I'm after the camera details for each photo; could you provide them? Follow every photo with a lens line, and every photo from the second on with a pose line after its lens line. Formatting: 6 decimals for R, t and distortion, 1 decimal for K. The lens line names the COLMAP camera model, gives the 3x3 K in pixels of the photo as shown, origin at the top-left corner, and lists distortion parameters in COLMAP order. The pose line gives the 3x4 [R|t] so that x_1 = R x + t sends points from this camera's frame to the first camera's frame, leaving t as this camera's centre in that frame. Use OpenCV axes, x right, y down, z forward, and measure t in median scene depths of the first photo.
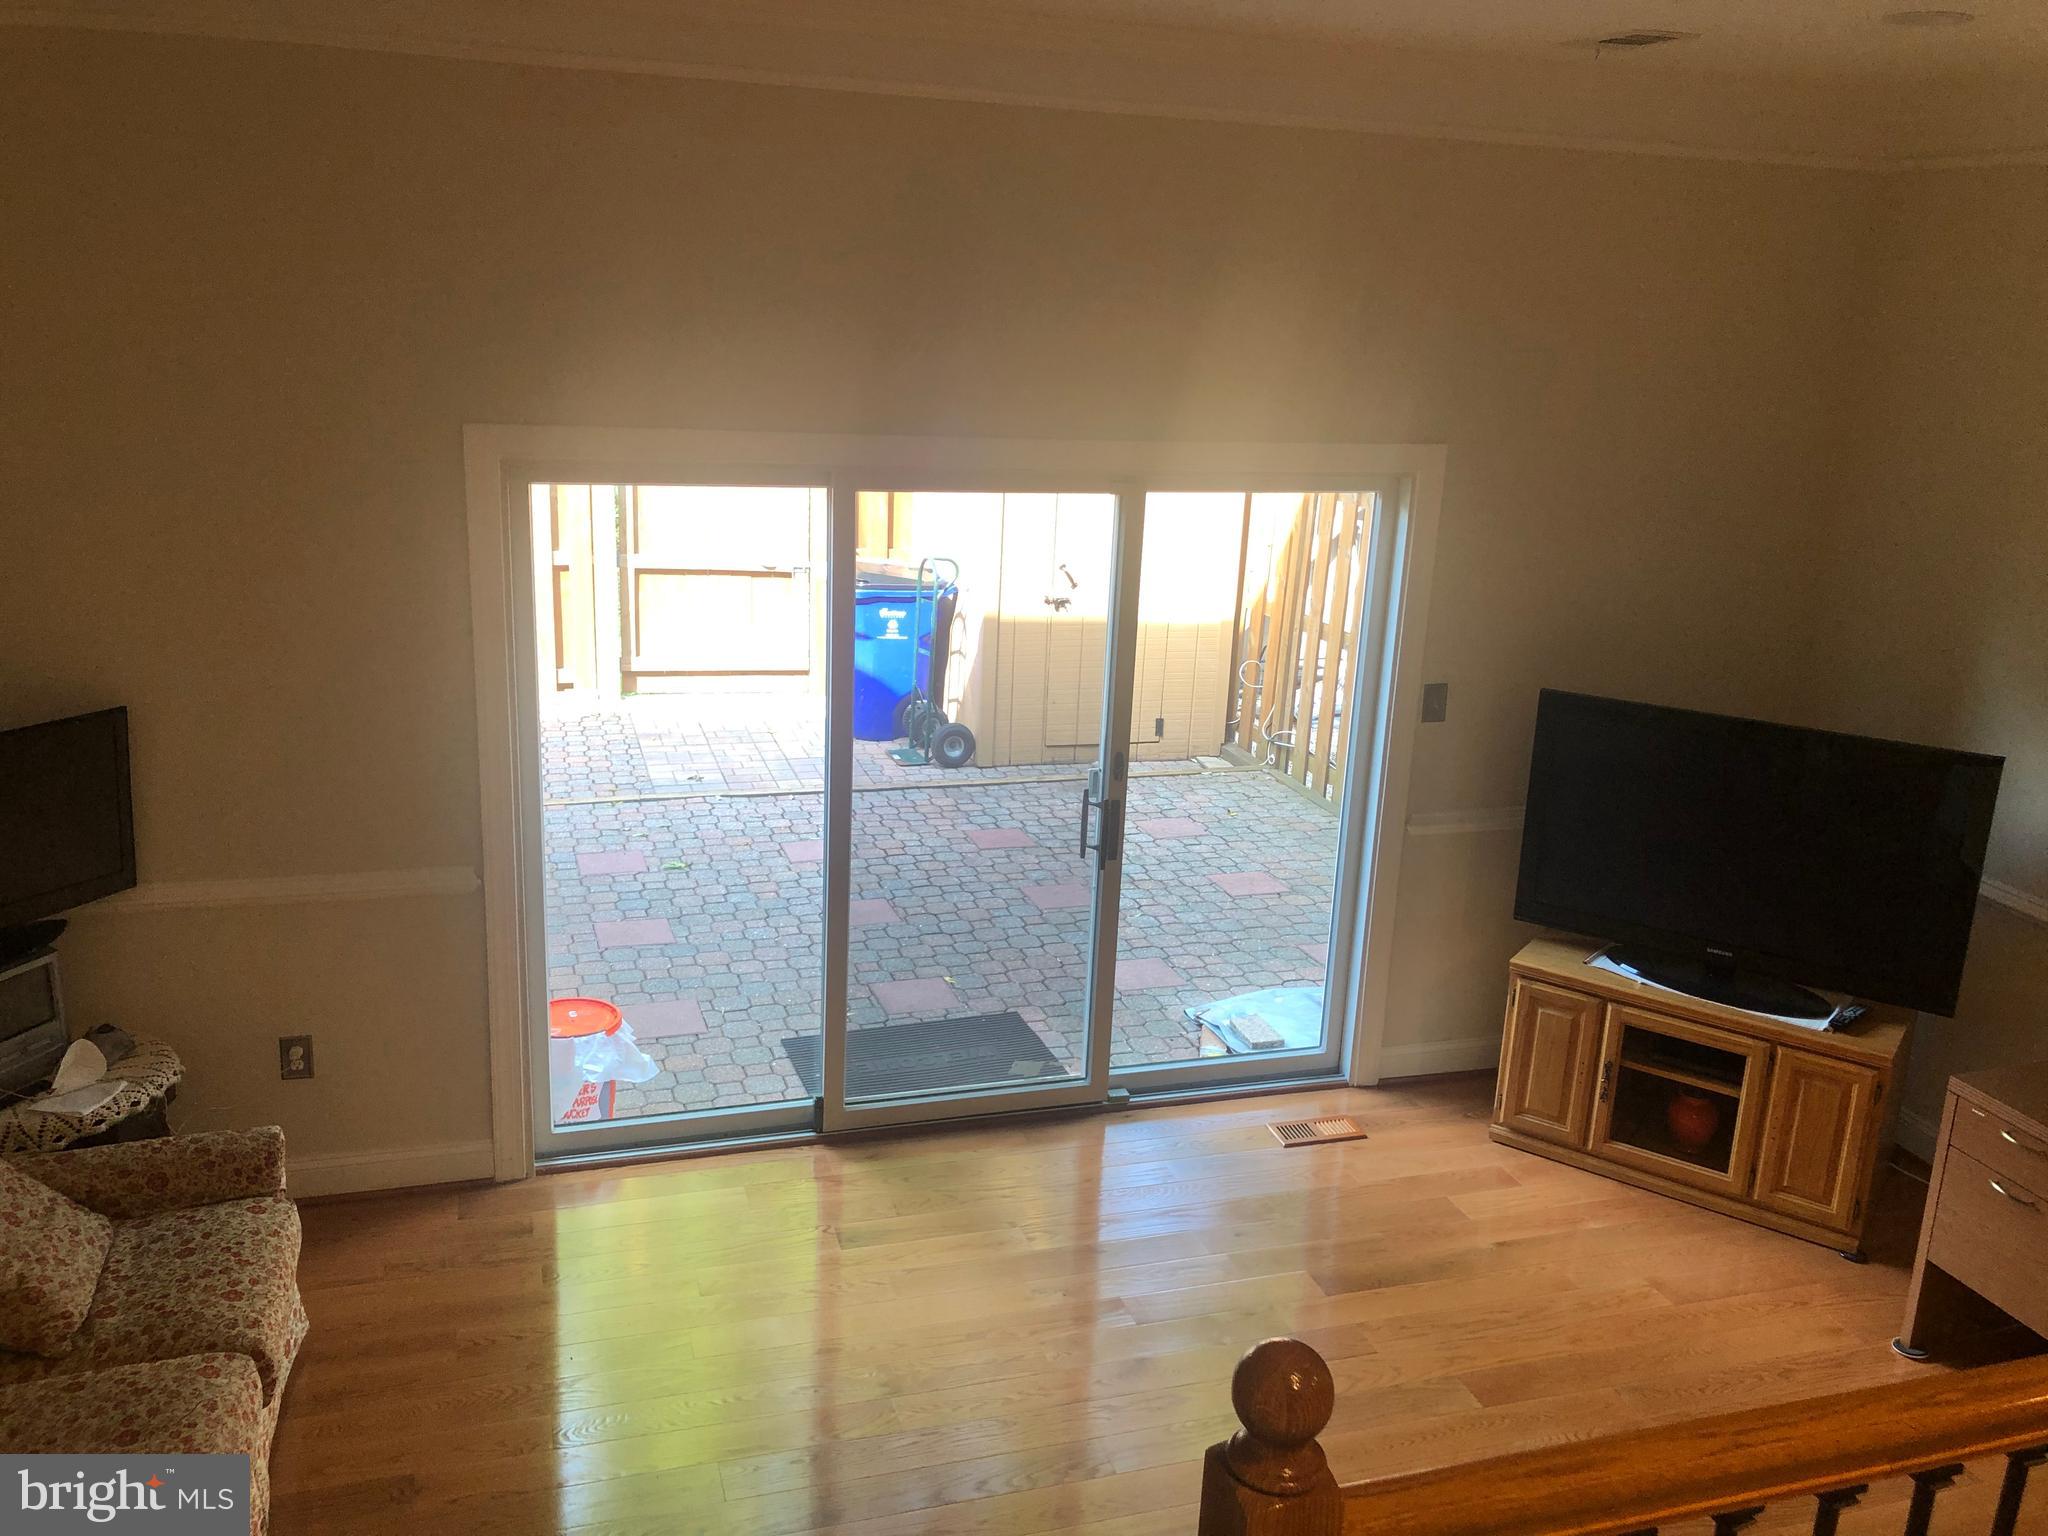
lens RADIAL K [[1665.6, 0, 1035.3], [0, 1665.6, 754.3], [0, 0, 1]] dist [0.041579, -0.040414]
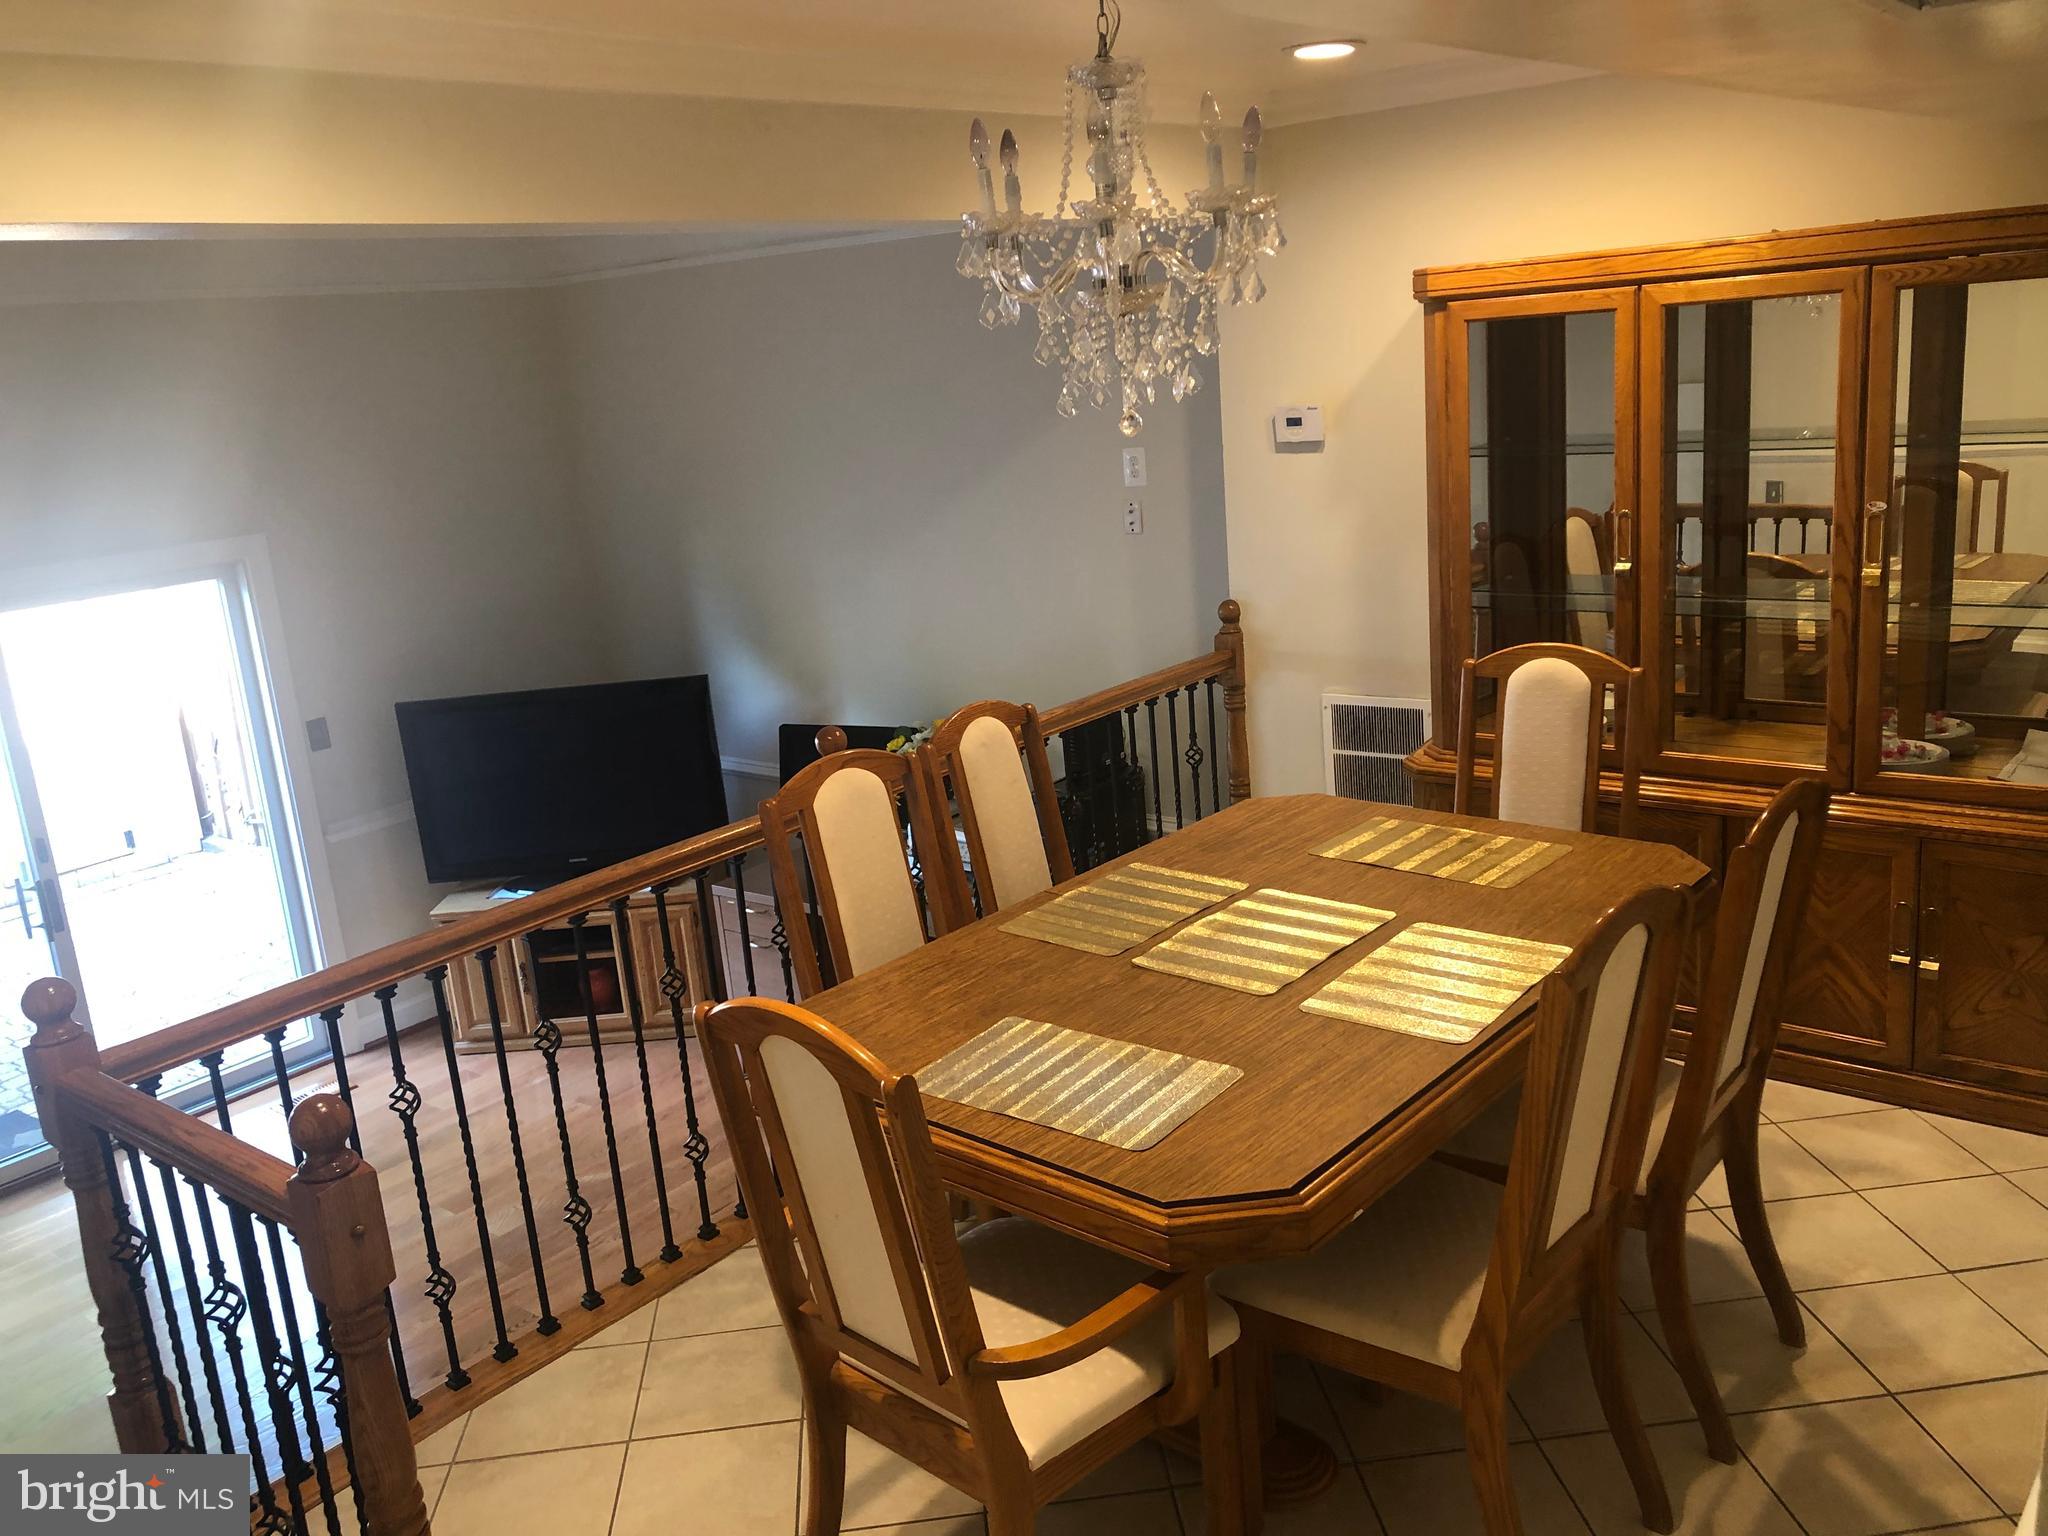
lens RADIAL K [[1665.6, 0, 1011.0], [0, 1665.6, 751.3], [0, 0, 1]] dist [0.041579, -0.040414]
pose [[0.829313, -0.244363, 0.502521, 0.035121], [0.262501, 0.964271, 0.035694, 0.068078], [-0.493288, 0.102311, 0.863828, -0.311265]]
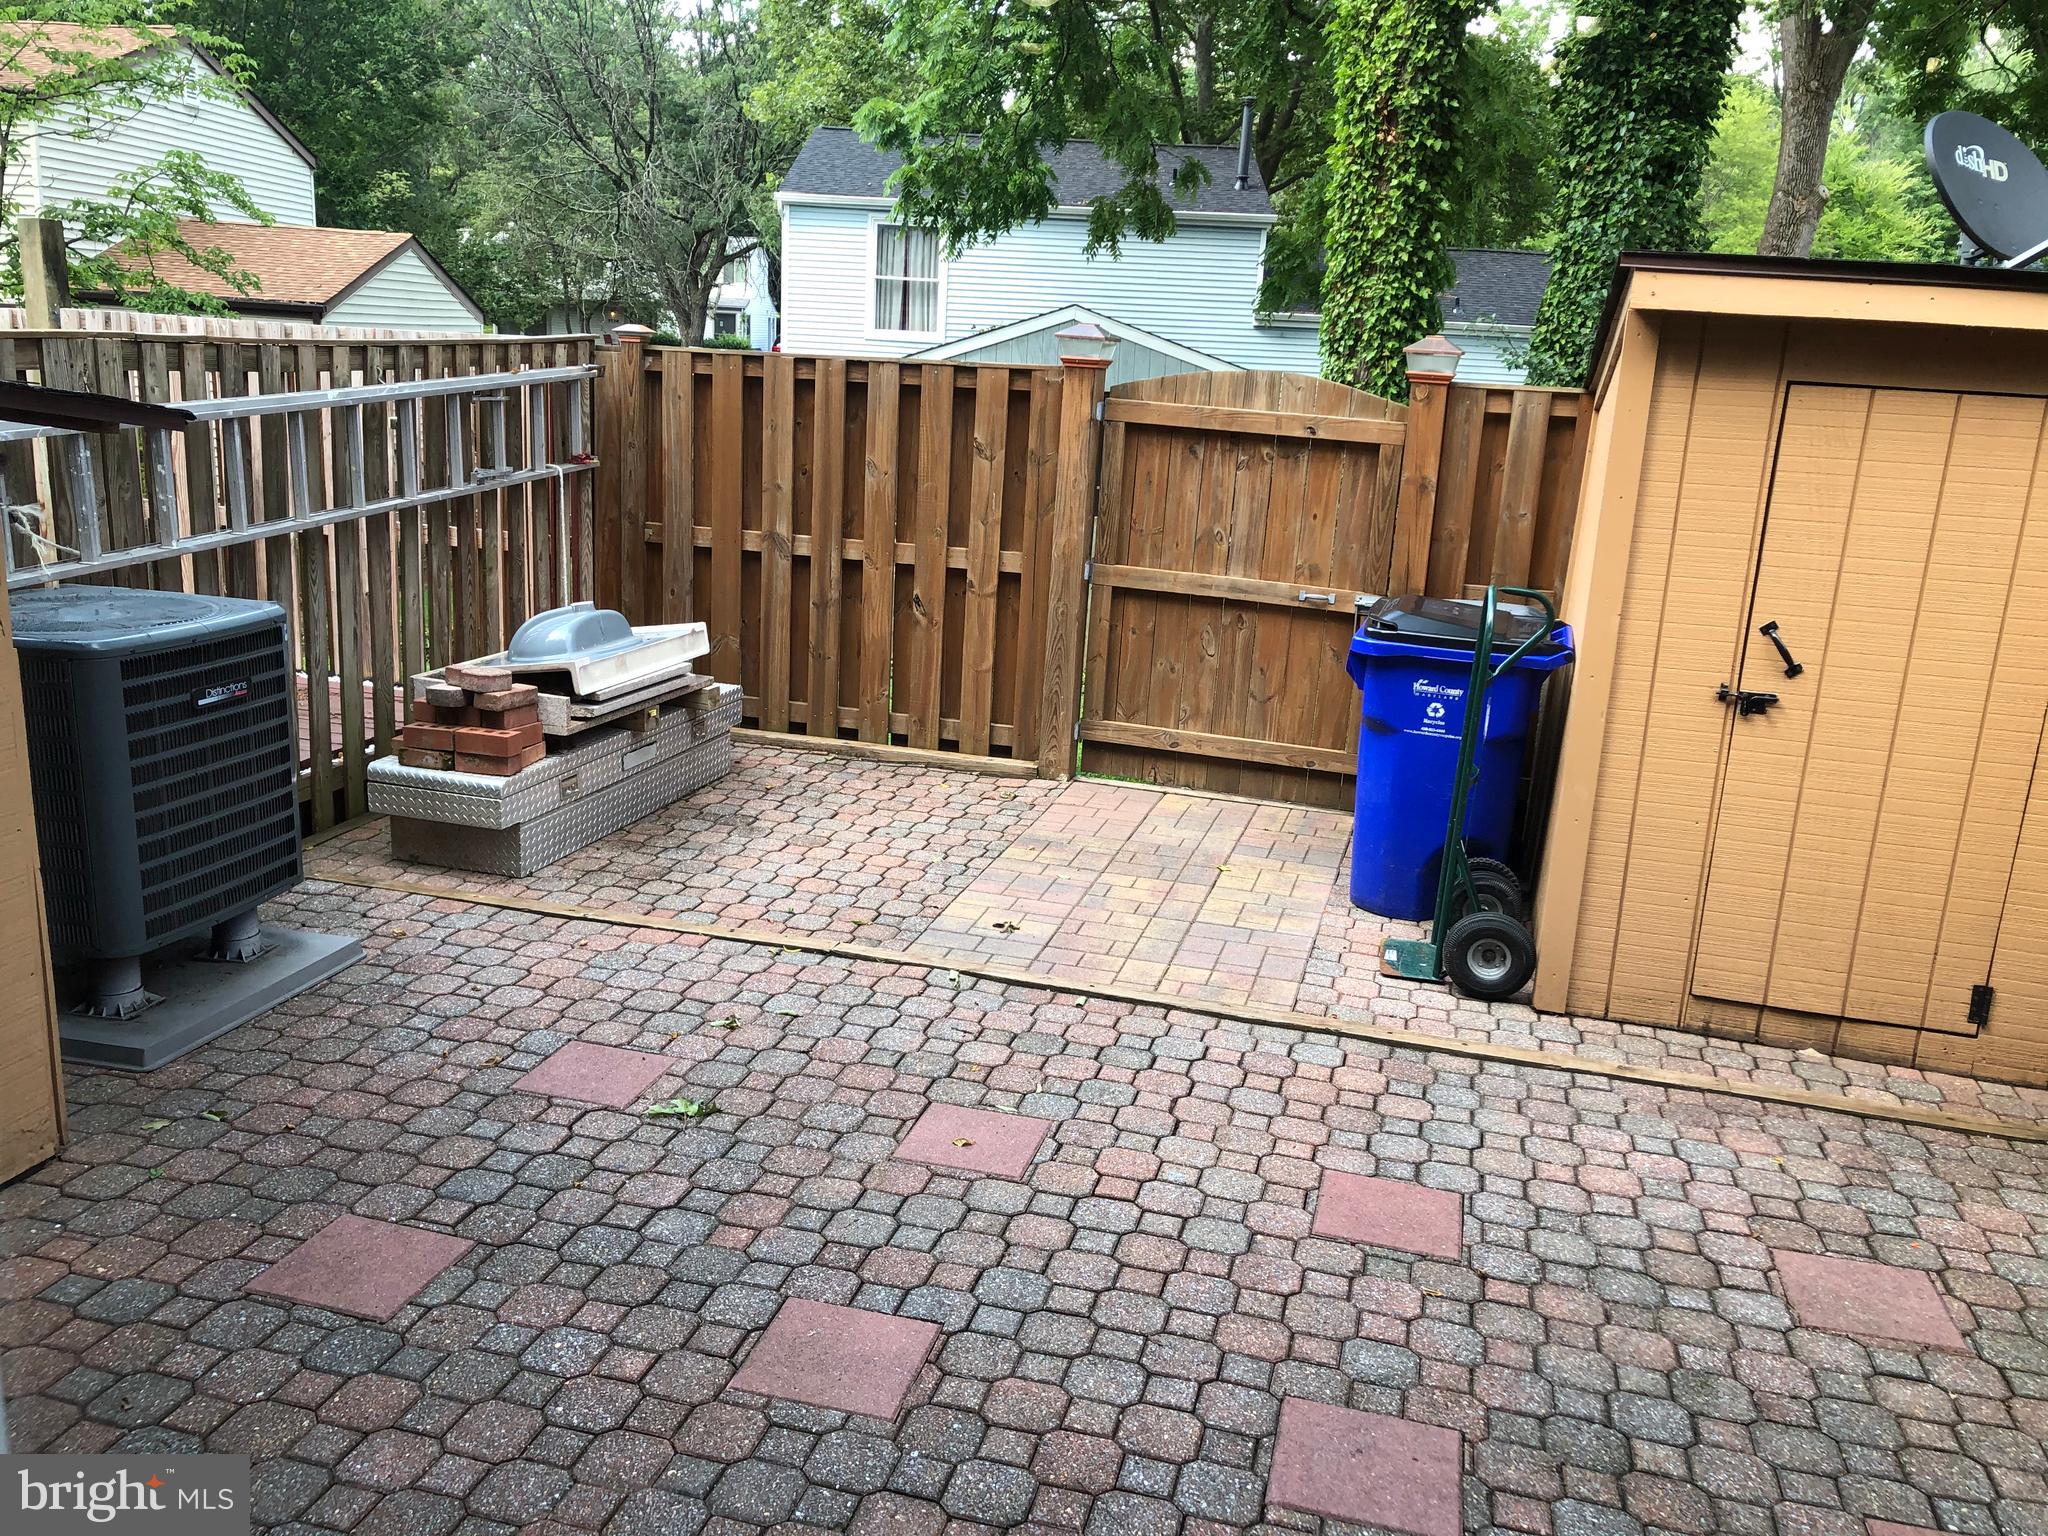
lens RADIAL K [[1665.6, 0, 1017.9], [0, 1665.6, 750.1], [0, 0, 1]] dist [0.041579, -0.040414]
pose [[0.831577, 0.130866, -0.539773, 0.174319], [-0.159744, 0.987135, -0.006775, -0.073024], [0.531942, 0.091860, 0.841784, 0.868195]]
